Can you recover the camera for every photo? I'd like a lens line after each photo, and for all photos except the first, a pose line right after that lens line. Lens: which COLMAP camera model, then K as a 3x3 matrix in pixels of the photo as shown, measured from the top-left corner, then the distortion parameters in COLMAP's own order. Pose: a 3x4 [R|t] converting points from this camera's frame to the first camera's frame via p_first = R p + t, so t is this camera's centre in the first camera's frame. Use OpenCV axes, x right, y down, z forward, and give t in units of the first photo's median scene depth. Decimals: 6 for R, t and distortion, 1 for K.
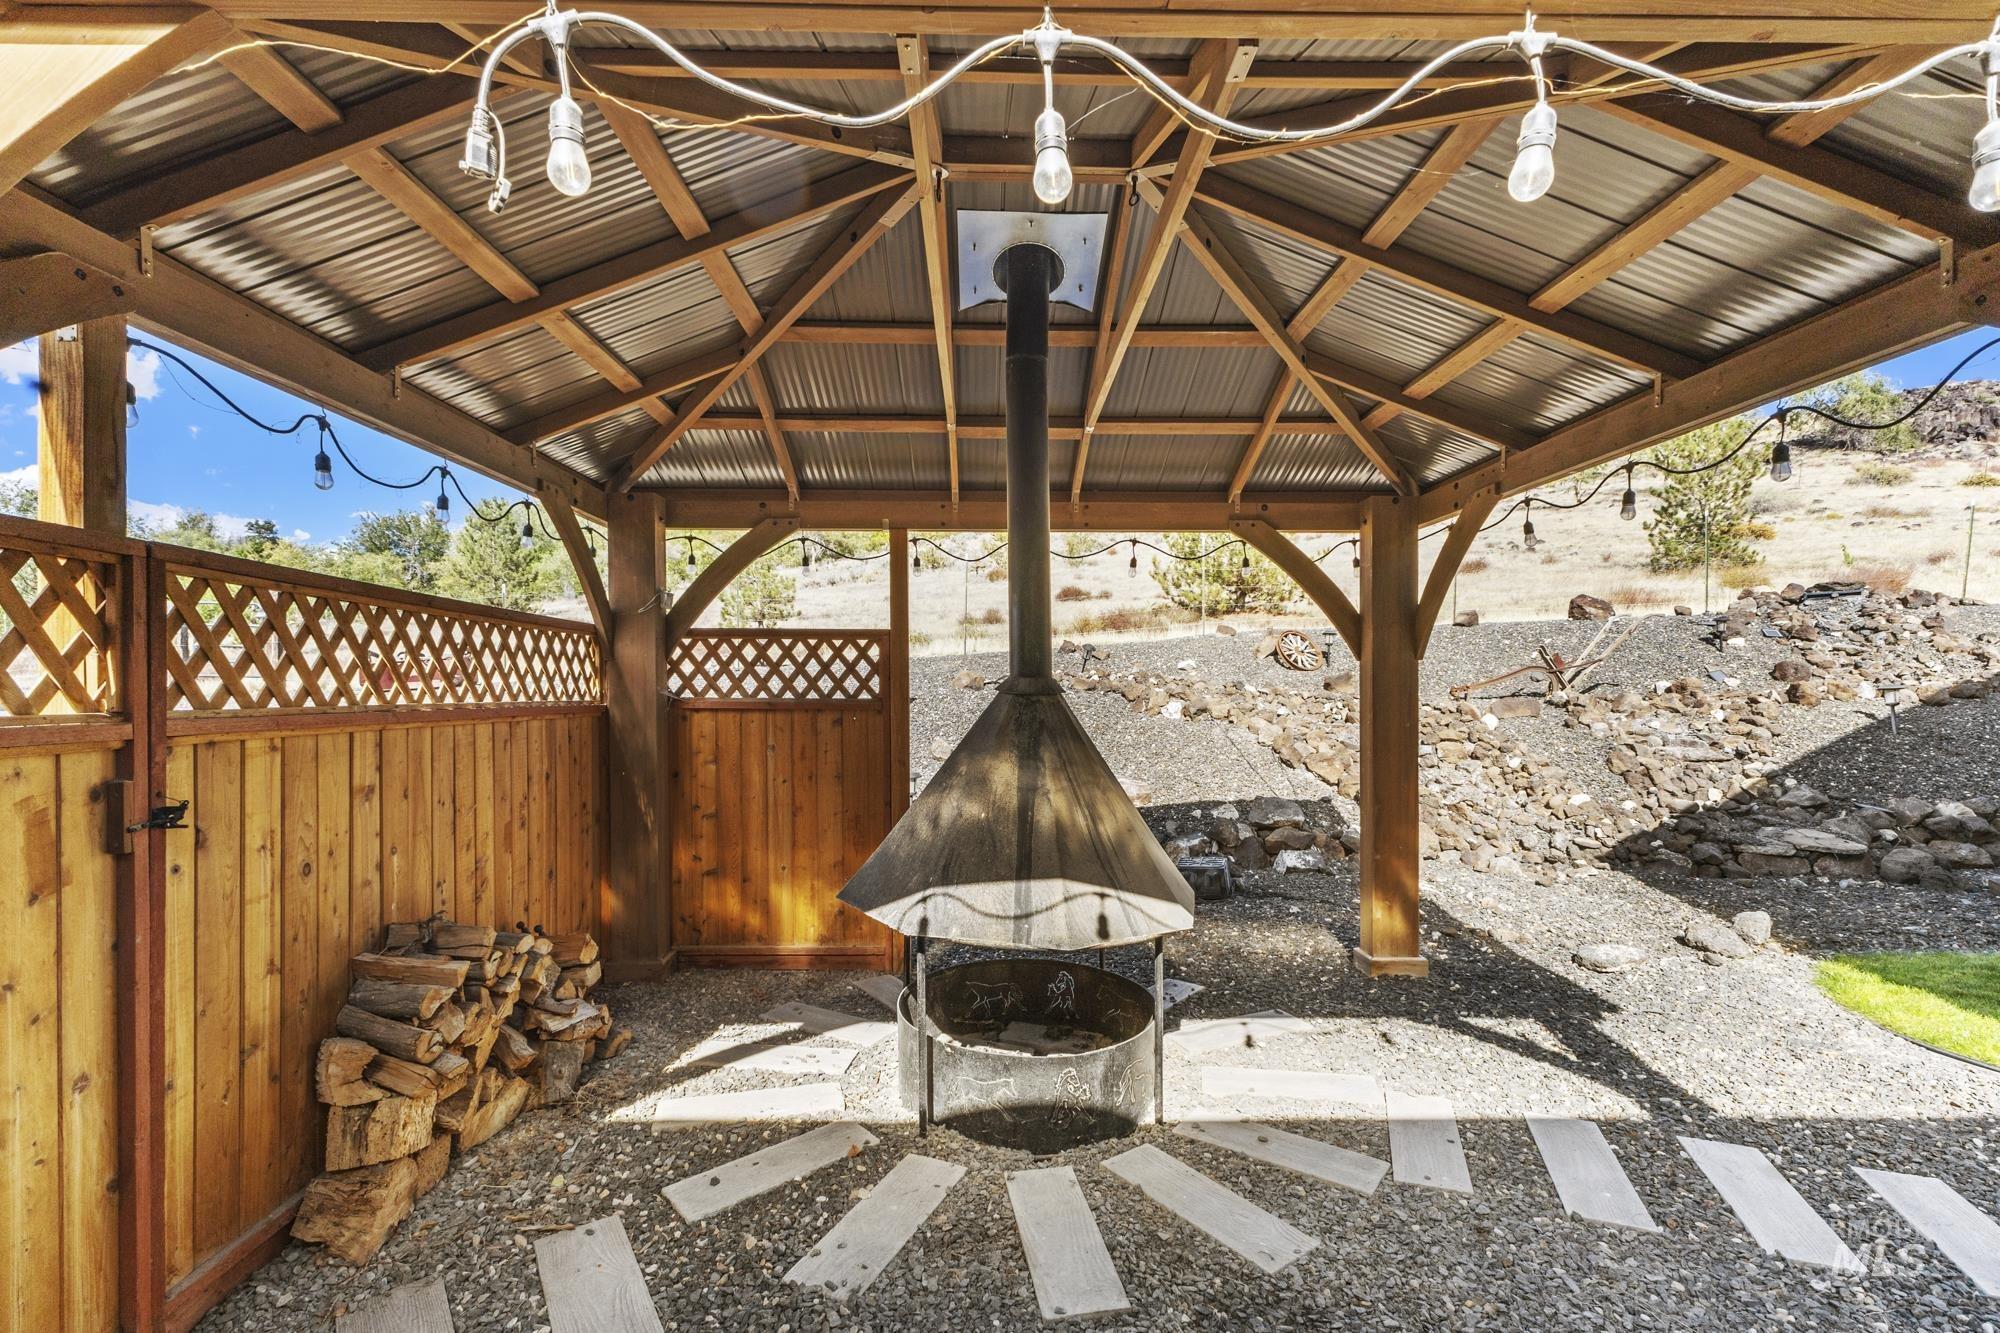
lens RADIAL K [[877.5, 0, 998.2], [0, 877.5, 681.2], [0, 0, 1]] dist [0.015583, -0.006276]
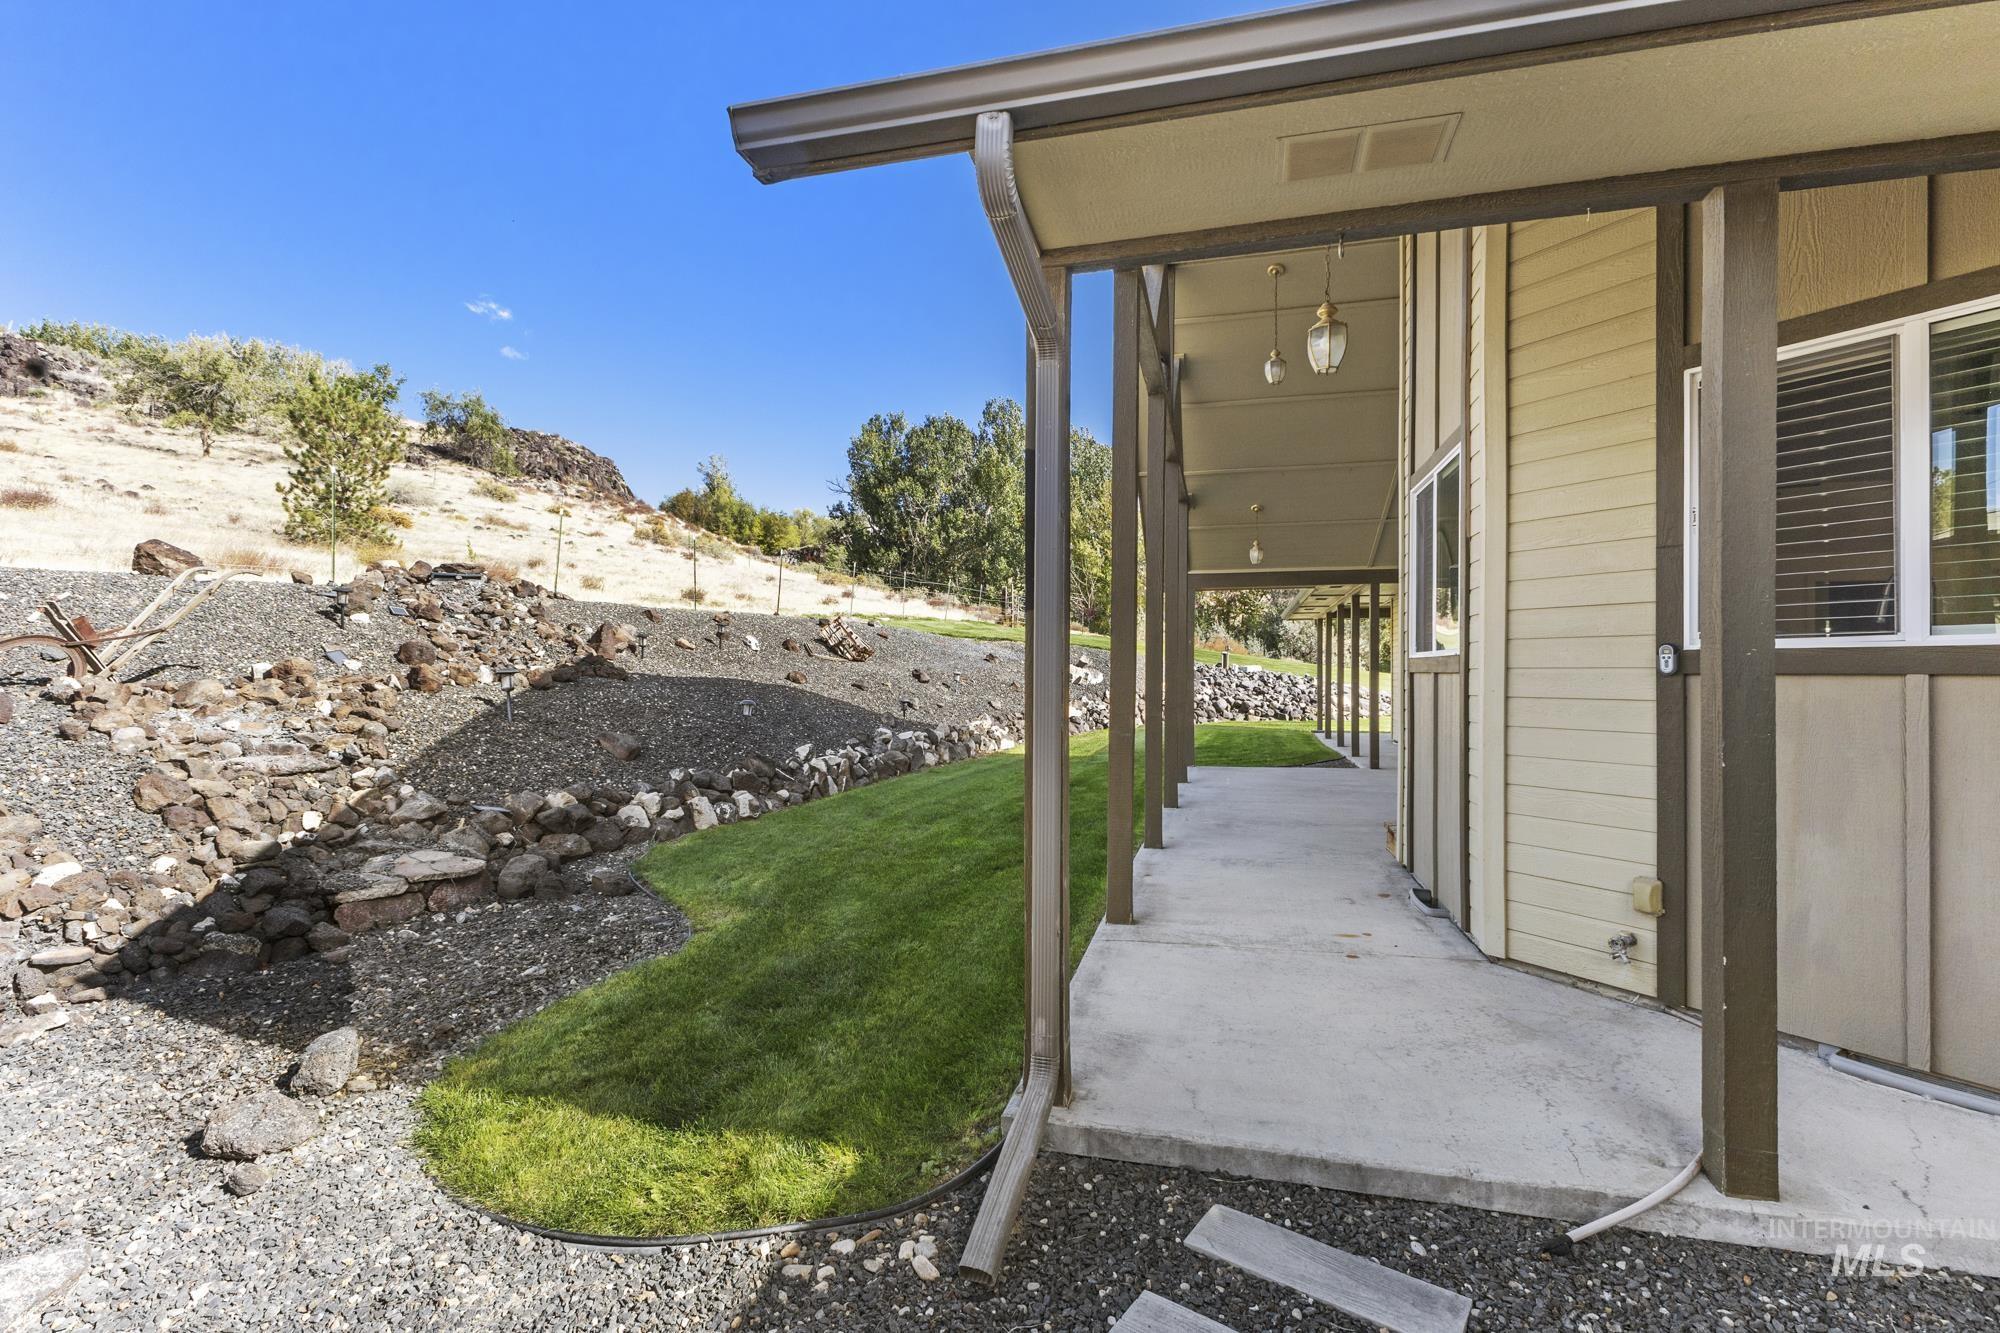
lens RADIAL K [[877.5, 0, 998.2], [0, 877.5, 681.2], [0, 0, 1]] dist [0.015583, -0.006276]
pose [[0.264768, -0.009231, 0.964268, 0.235239], [-0.008793, 0.999889, 0.011987, 0.001497], [-0.964272, -0.011652, 0.264658, 0.240321]]
